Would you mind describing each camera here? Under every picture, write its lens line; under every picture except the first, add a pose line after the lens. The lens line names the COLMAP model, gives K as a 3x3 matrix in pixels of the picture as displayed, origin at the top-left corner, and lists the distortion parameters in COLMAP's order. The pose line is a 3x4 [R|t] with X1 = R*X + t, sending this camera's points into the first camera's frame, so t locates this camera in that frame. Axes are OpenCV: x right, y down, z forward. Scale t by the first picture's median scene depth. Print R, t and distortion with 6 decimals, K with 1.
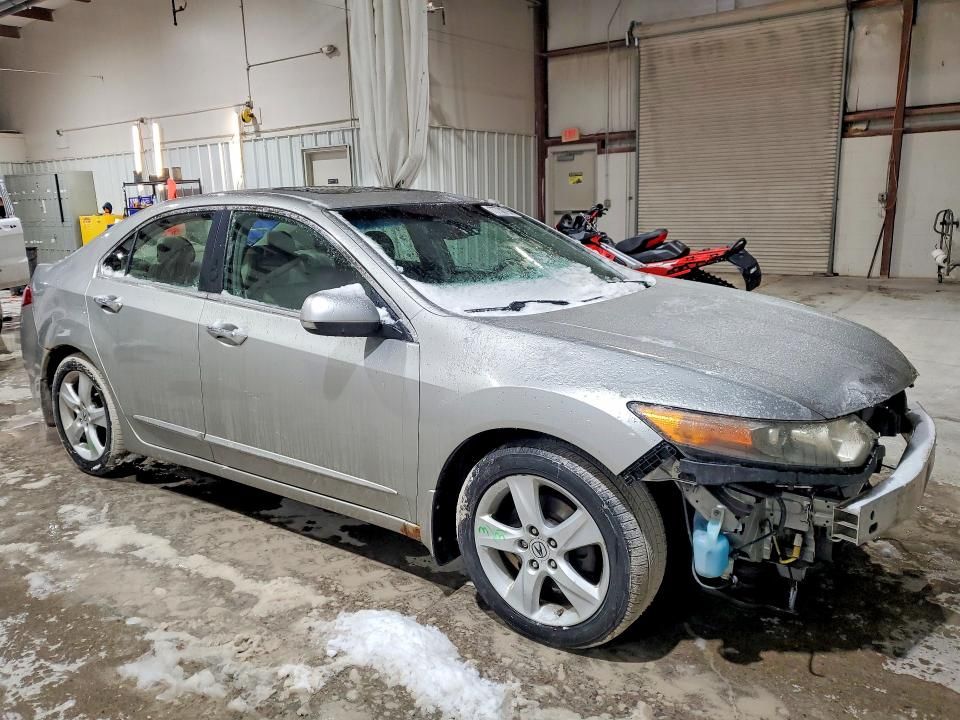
lens RADIAL K [[772.9, 0, 482.3], [0, 772.9, 374.9], [0, 0, 1]] dist [0.012753, 0.017336]
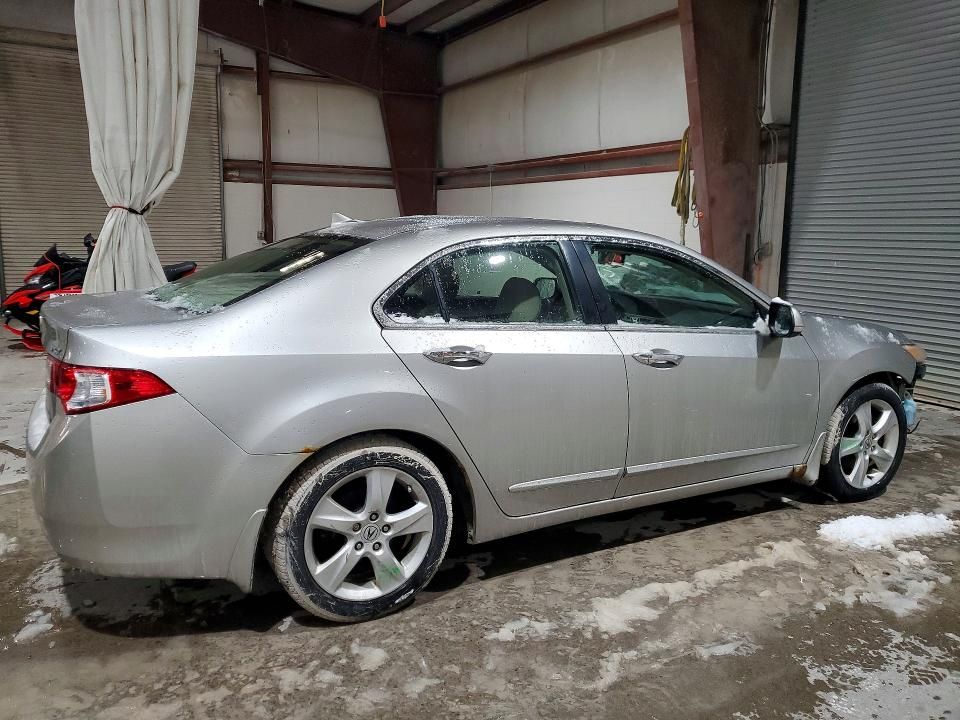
lens RADIAL K [[772.9, 0, 472.7], [0, 772.9, 345.7], [0, 0, 1]] dist [0.012753, 0.017336]
pose [[0.405926, -0.102688, 0.908118, -1.309394], [0.174292, 0.984128, 0.033375, -0.141587], [-0.897132, 0.144730, 0.417381, 0.747431]]
